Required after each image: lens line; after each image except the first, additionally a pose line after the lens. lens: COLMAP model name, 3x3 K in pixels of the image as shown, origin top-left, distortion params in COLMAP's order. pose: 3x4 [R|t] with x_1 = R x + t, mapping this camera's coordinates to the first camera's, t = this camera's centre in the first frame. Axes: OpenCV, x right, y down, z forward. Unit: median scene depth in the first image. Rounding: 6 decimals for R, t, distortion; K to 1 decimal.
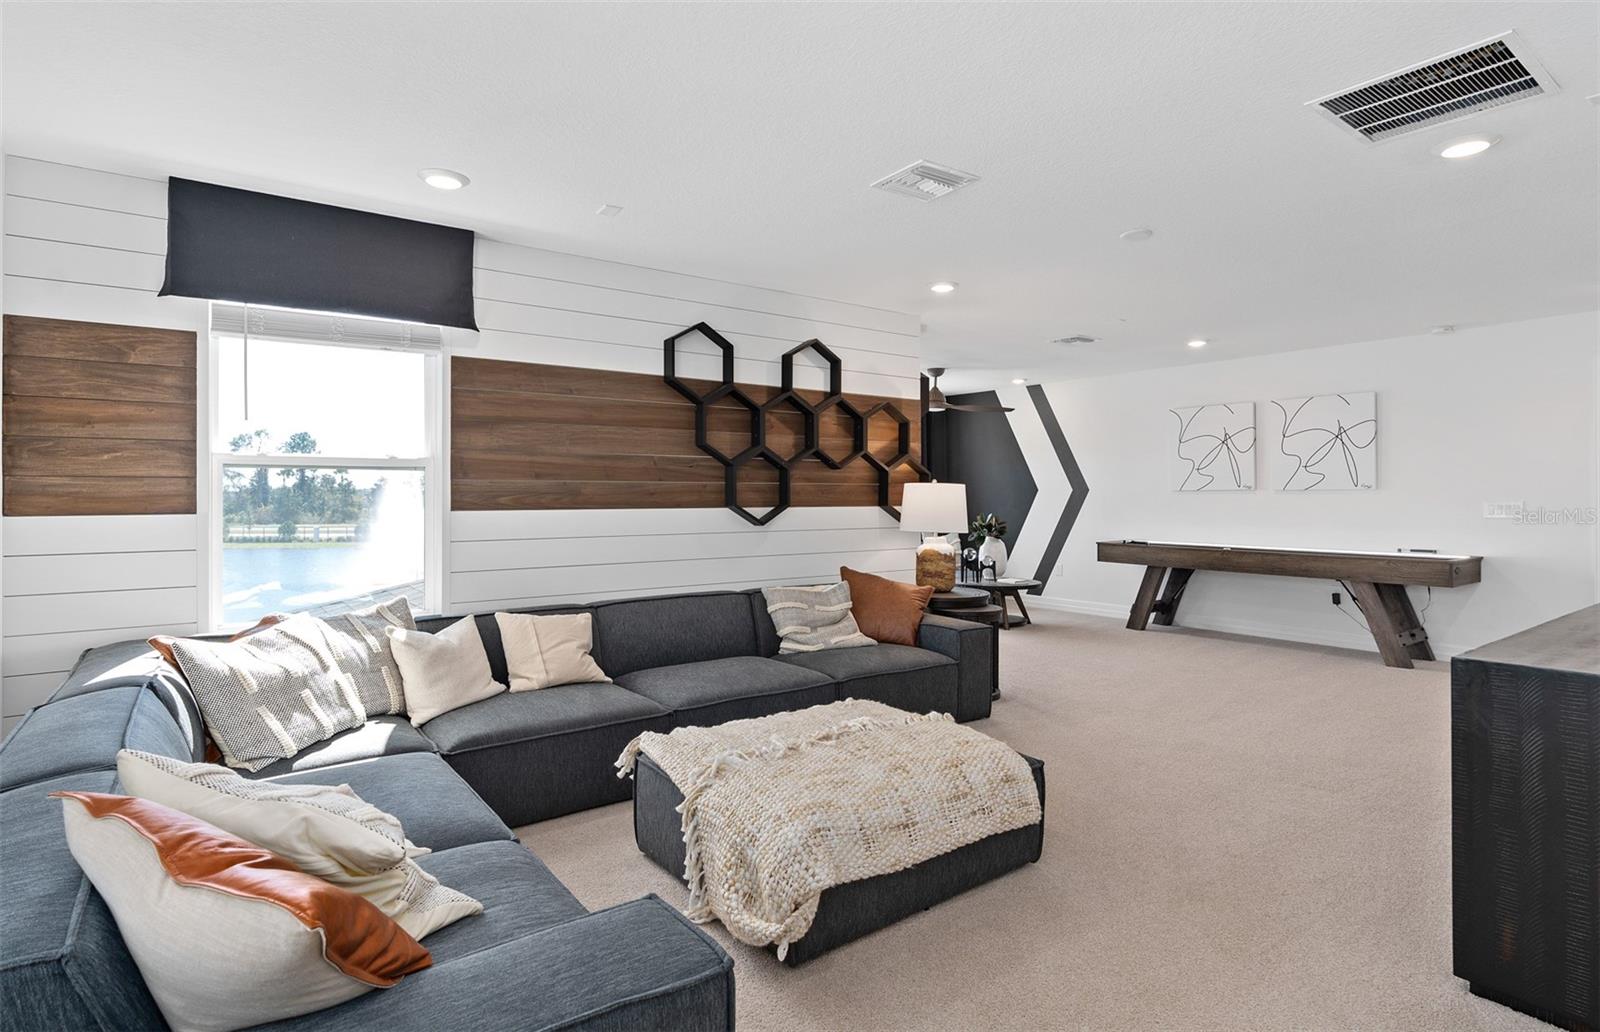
lens RADIAL K [[815.4, 0, 802.4], [0, 815.4, 495.9], [0, 0, 1]] dist [-0.016891, 0.001421]
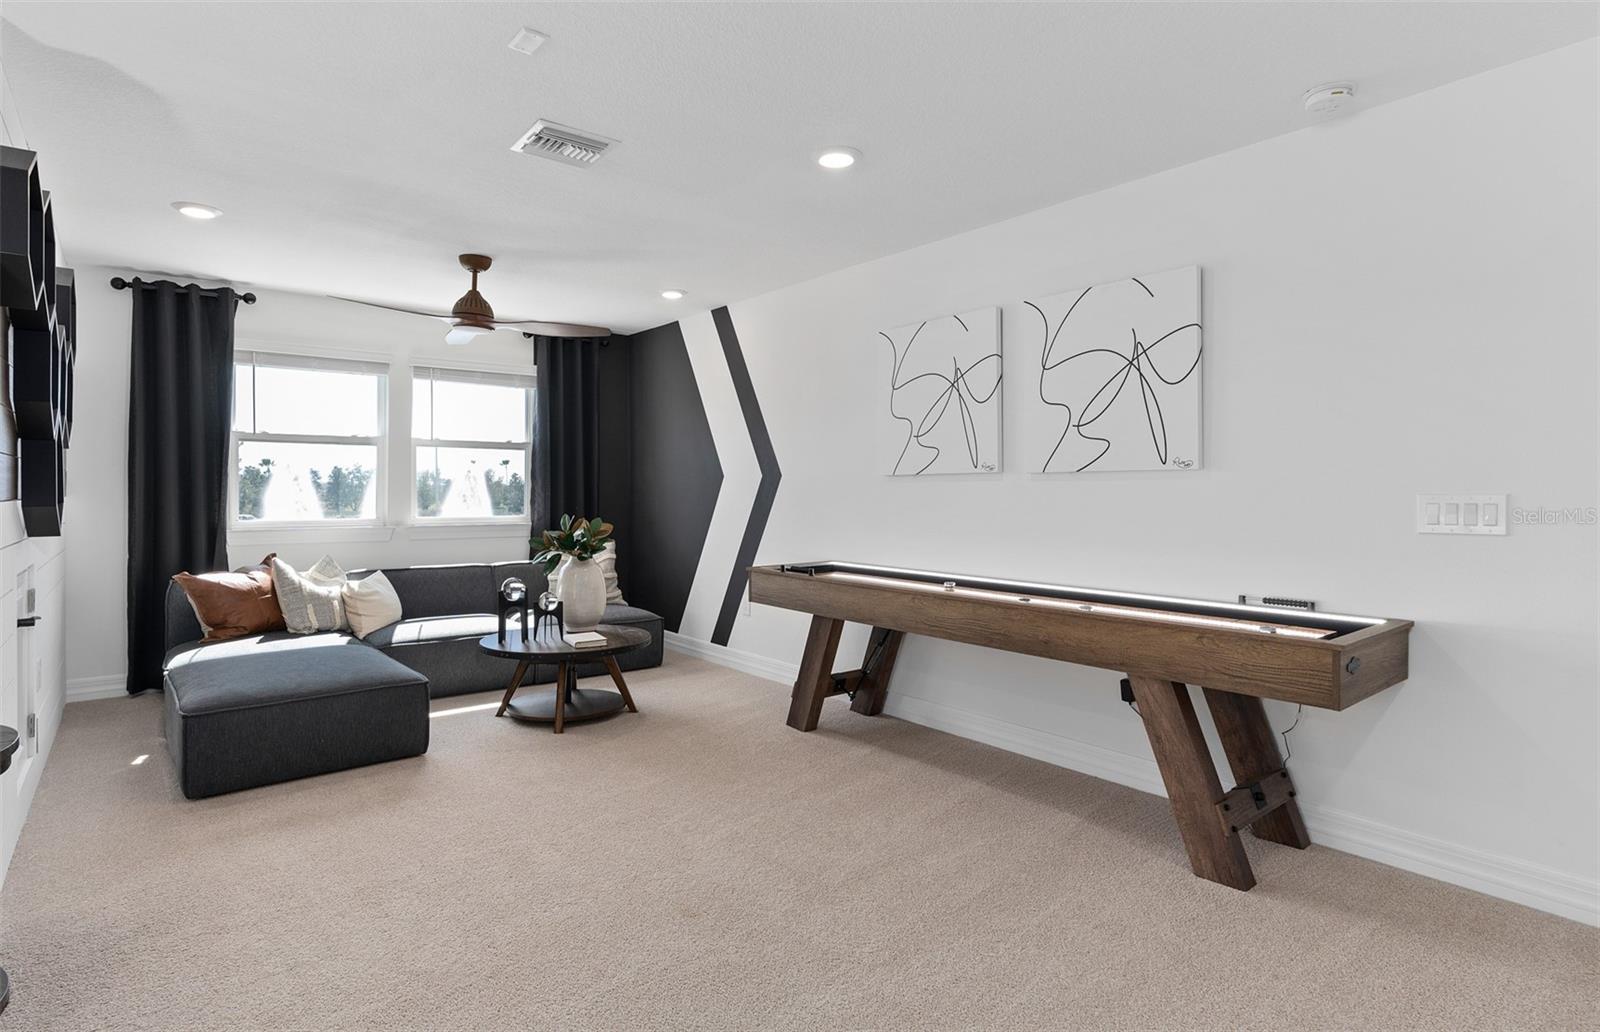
lens RADIAL K [[815.4, 0, 802.4], [0, 815.4, 495.9], [0, 0, 1]] dist [-0.016891, 0.001421]
pose [[0.998739, 0.001985, 0.050165, 0.460724], [-0.002311, 0.999977, 0.006434, 0.005279], [-0.050151, -0.006541, 0.998720, 0.544192]]
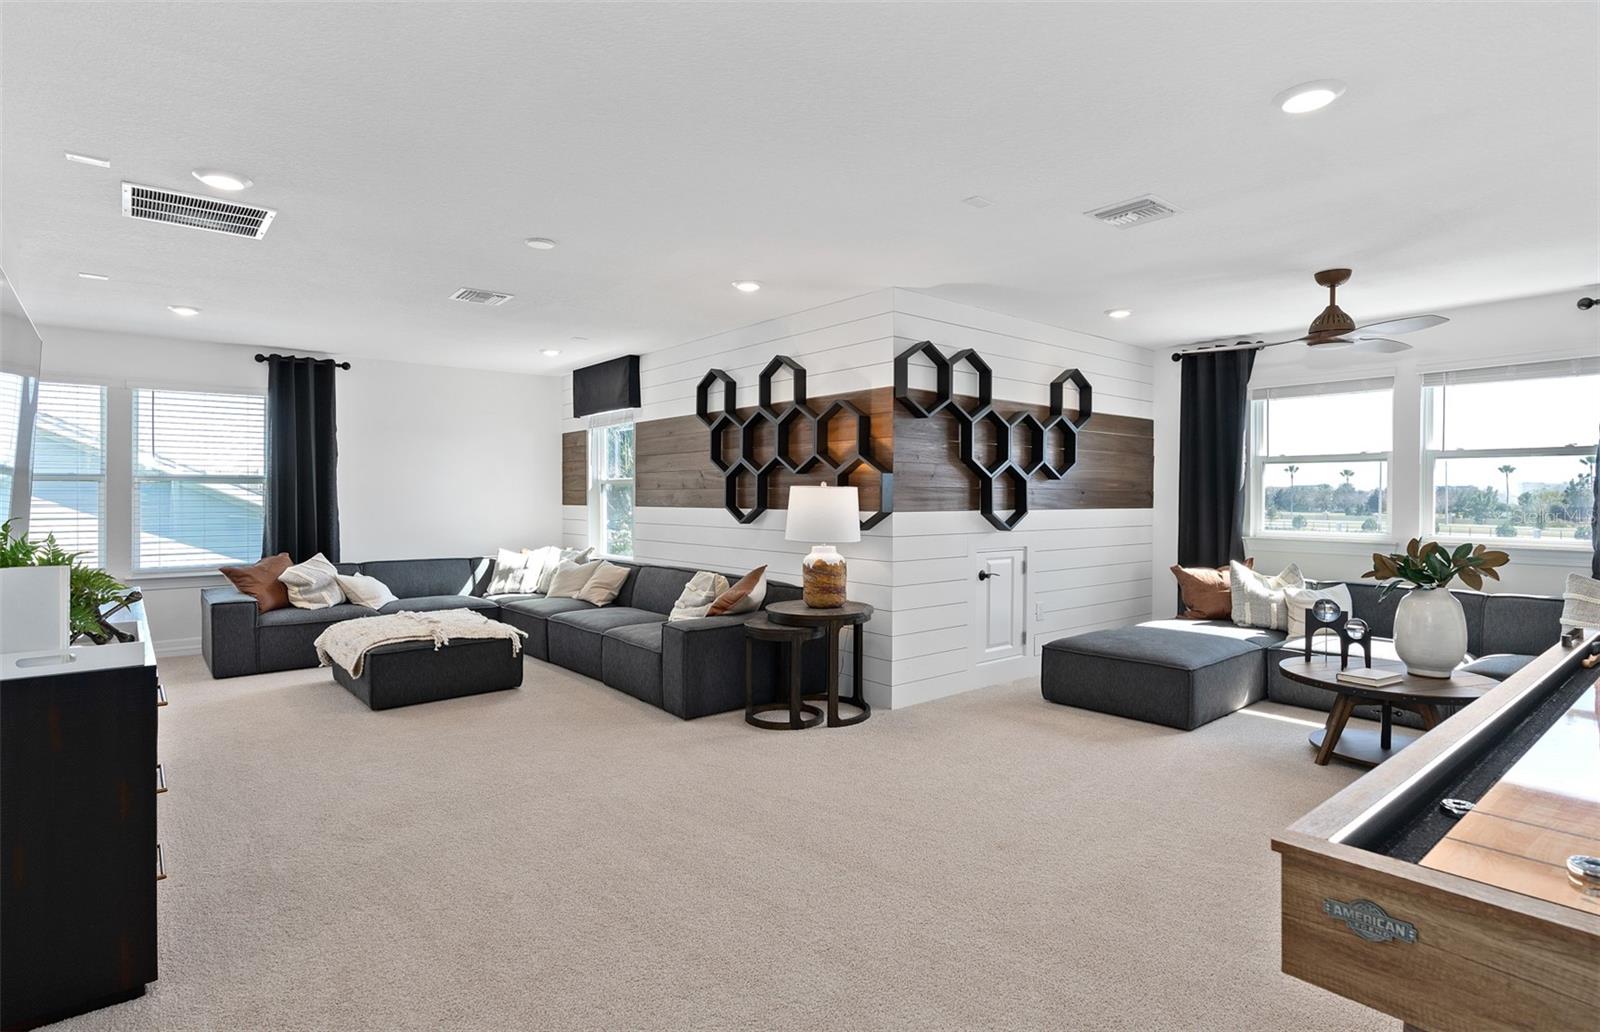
lens RADIAL K [[815.4, 0, 802.4], [0, 815.4, 495.9], [0, 0, 1]] dist [-0.016891, 0.001421]
pose [[0.056112, -0.000906, -0.998424, 0.884322], [-0.002859, 0.999995, -0.001068, -0.002116], [0.998420, 0.002915, 0.056109, 0.771327]]
